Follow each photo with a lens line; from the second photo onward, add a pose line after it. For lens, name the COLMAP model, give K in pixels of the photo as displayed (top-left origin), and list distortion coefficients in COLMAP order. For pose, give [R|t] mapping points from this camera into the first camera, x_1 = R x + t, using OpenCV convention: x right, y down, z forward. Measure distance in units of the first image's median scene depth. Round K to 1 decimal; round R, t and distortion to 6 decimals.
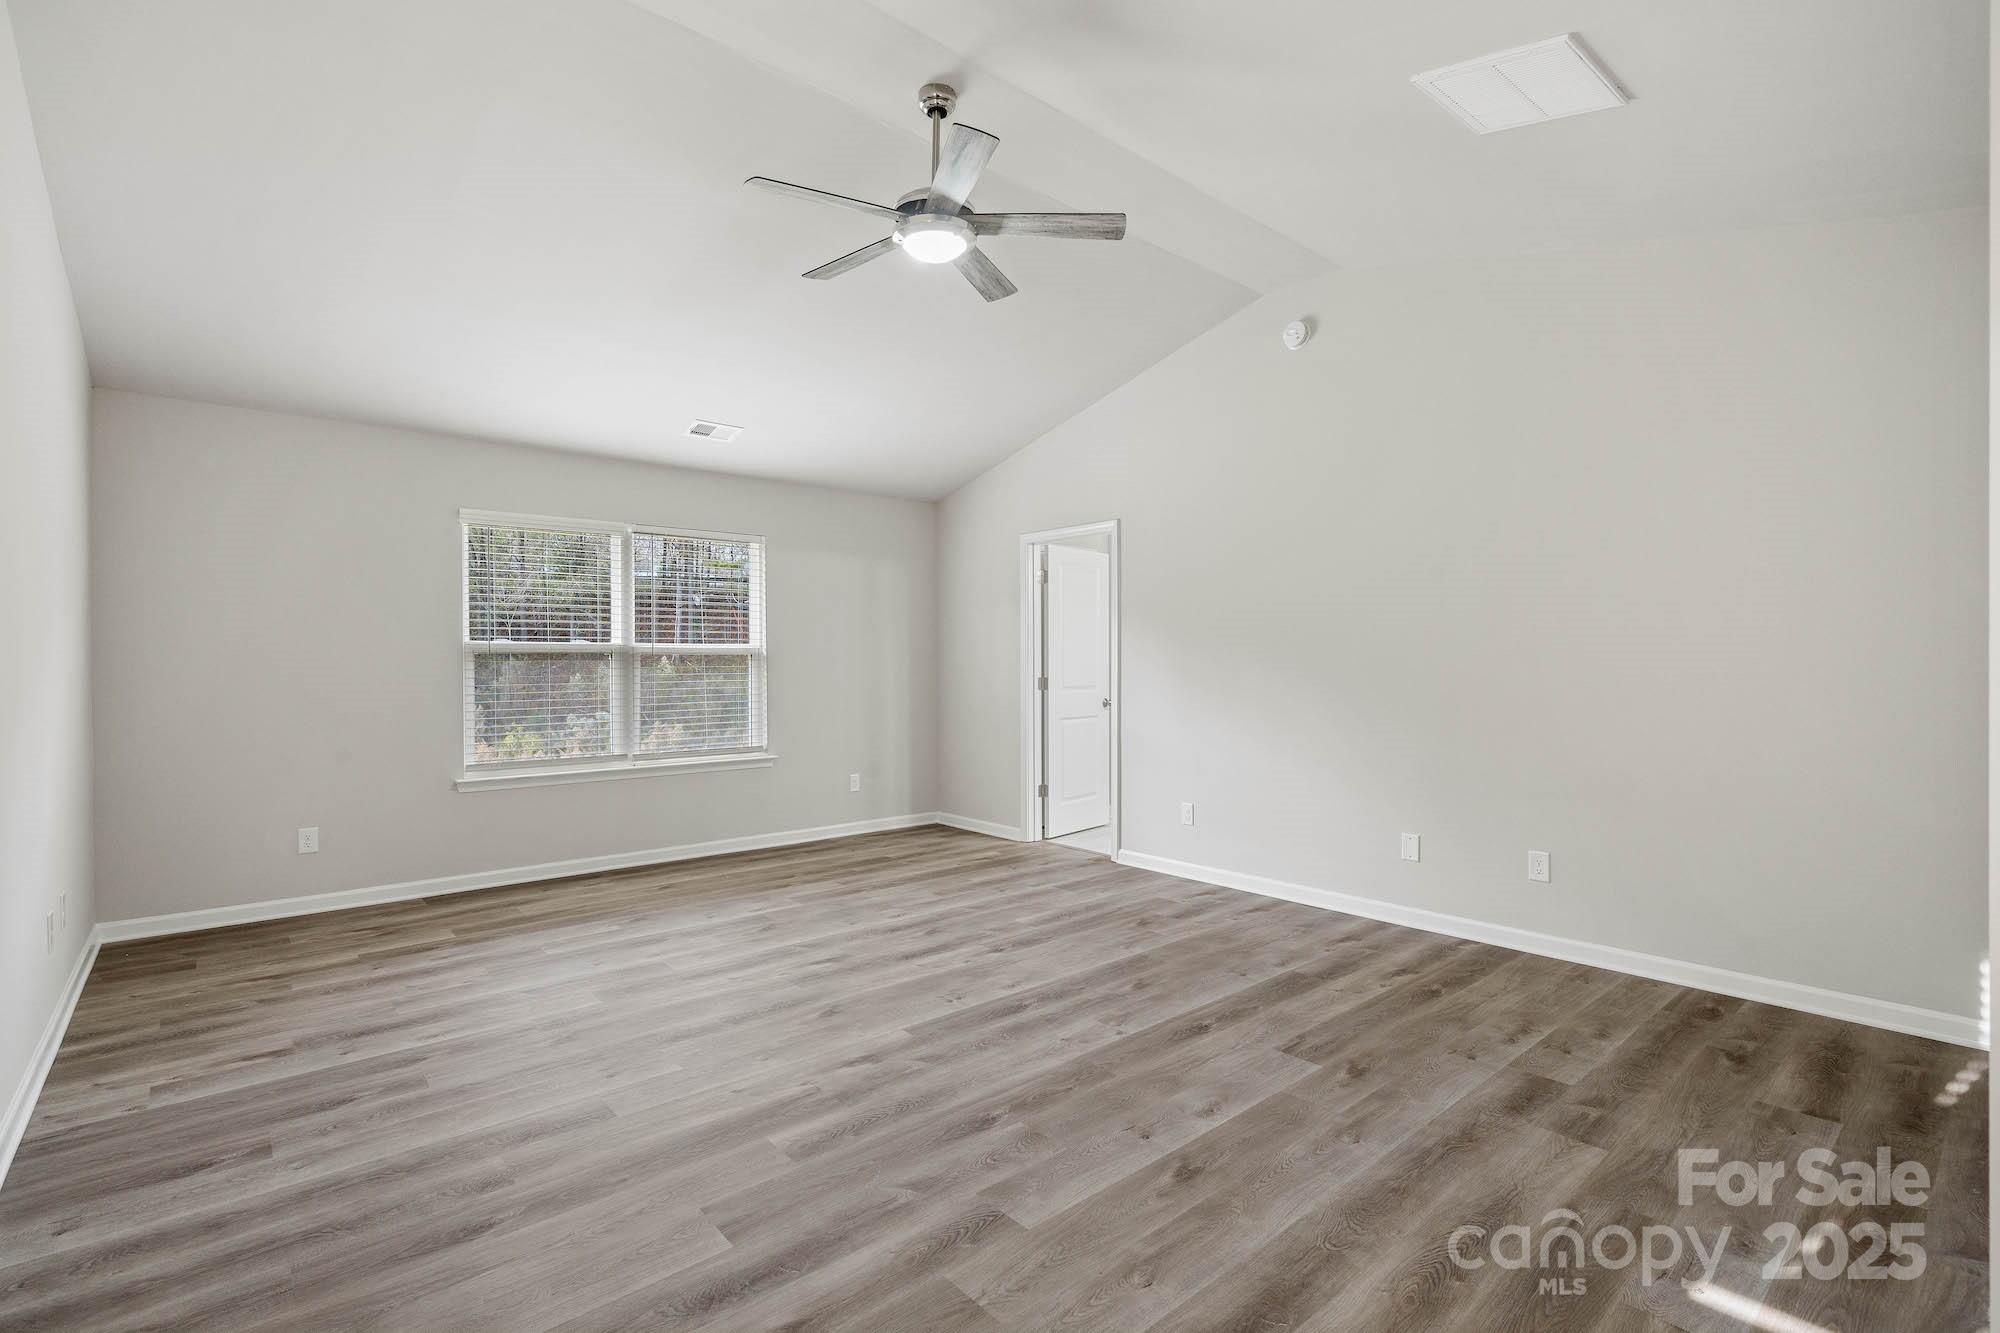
lens RADIAL K [[917.4, 0, 1000.0], [0, 917.4, 666.5], [0, 0, 1]] dist [0.002012, 0.000508]
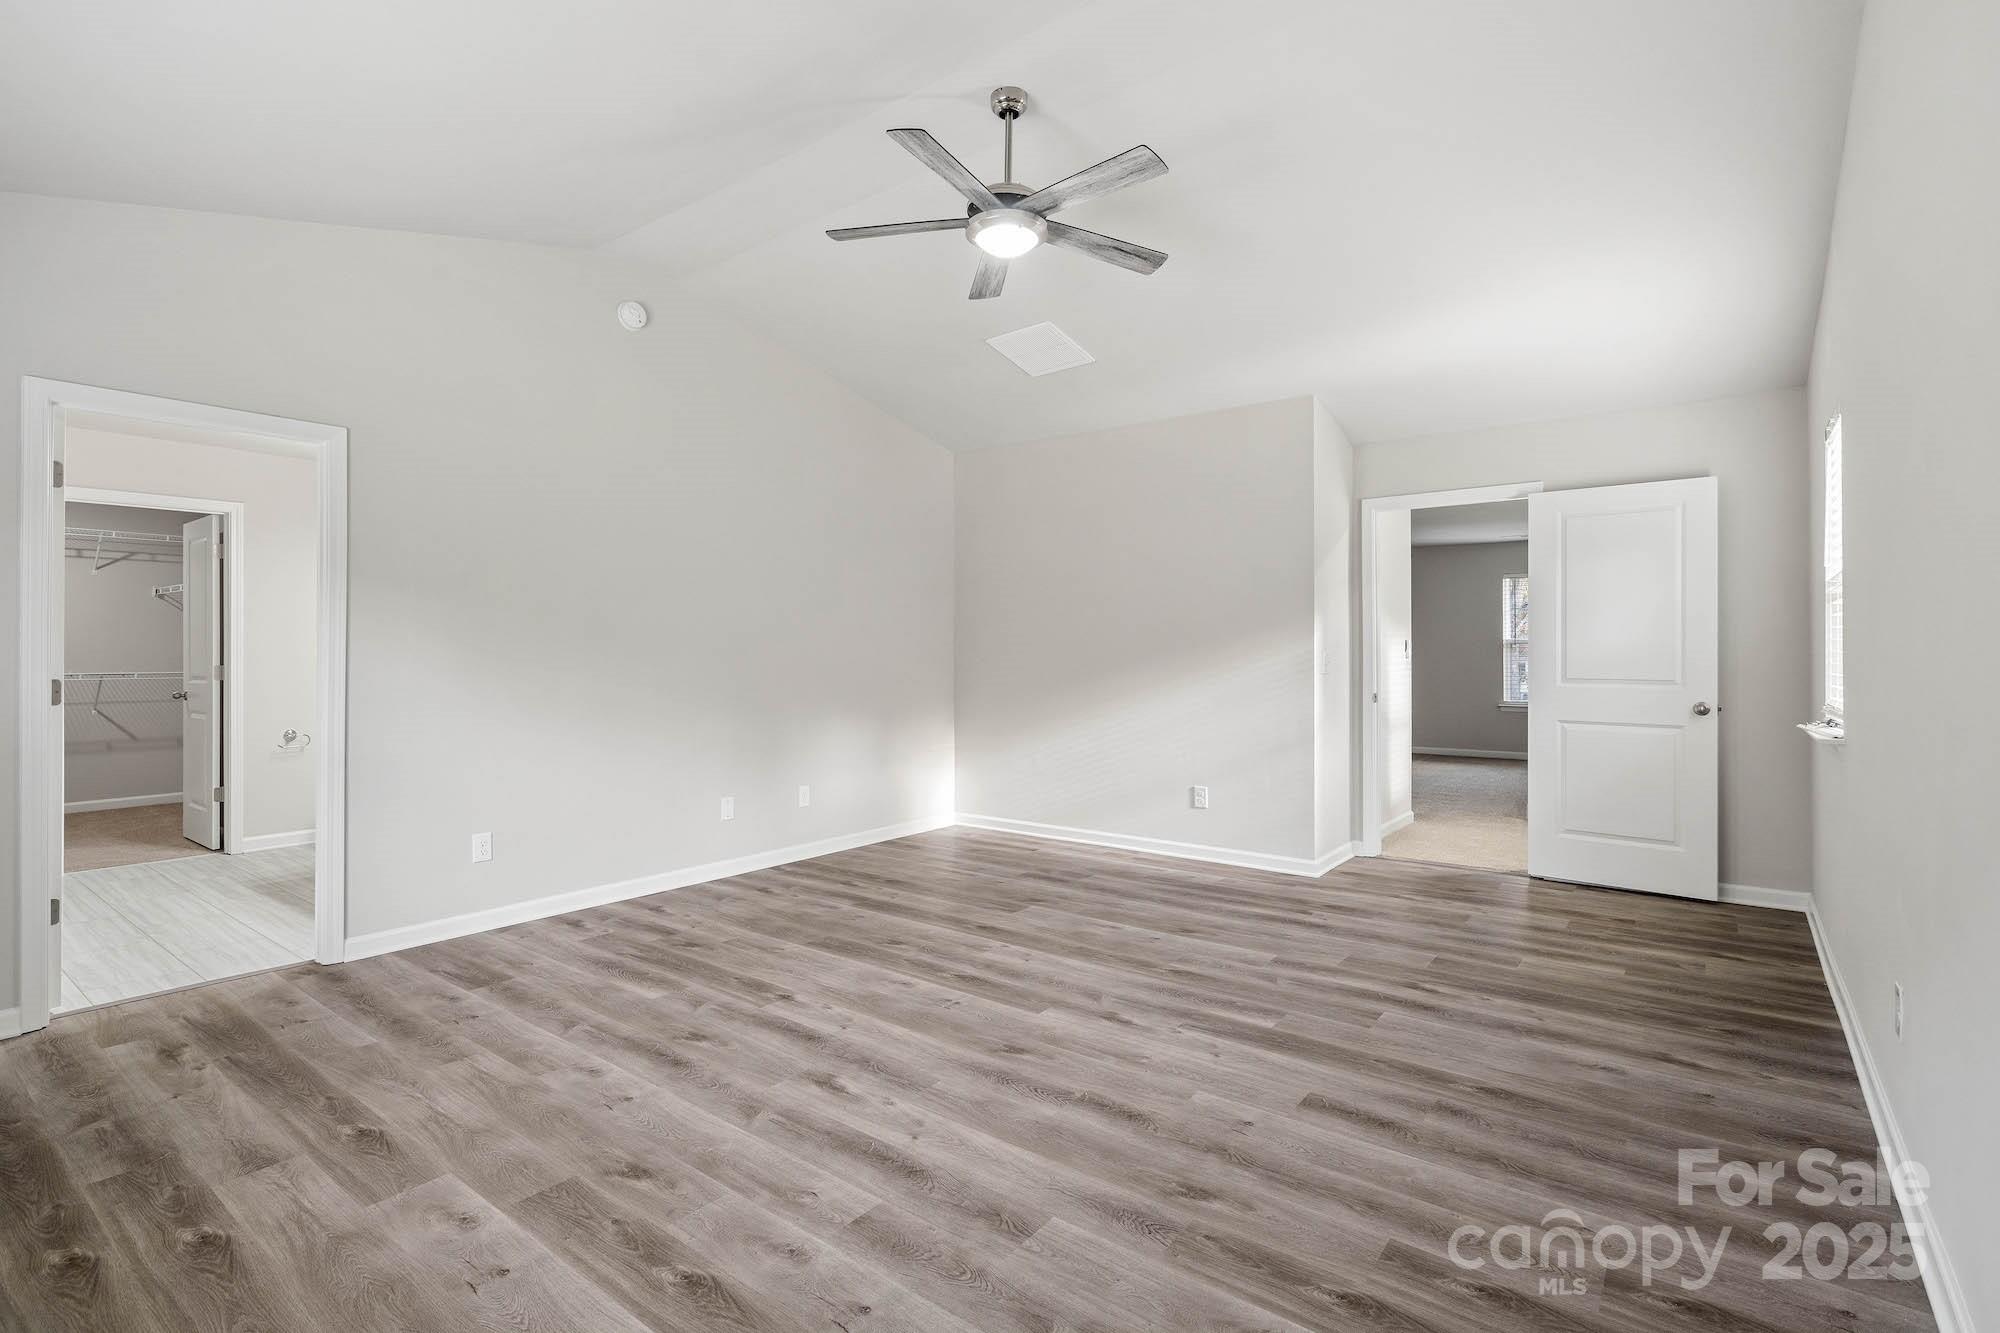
lens RADIAL K [[917.4, 0, 1000.0], [0, 917.4, 666.5], [0, 0, 1]] dist [0.002012, 0.000508]
pose [[-0.202361, -0.008476, 0.979274, -0.979556], [0.000732, 0.999961, 0.008807, 0.003232], [-0.979311, 0.002499, -0.202347, 1.123338]]
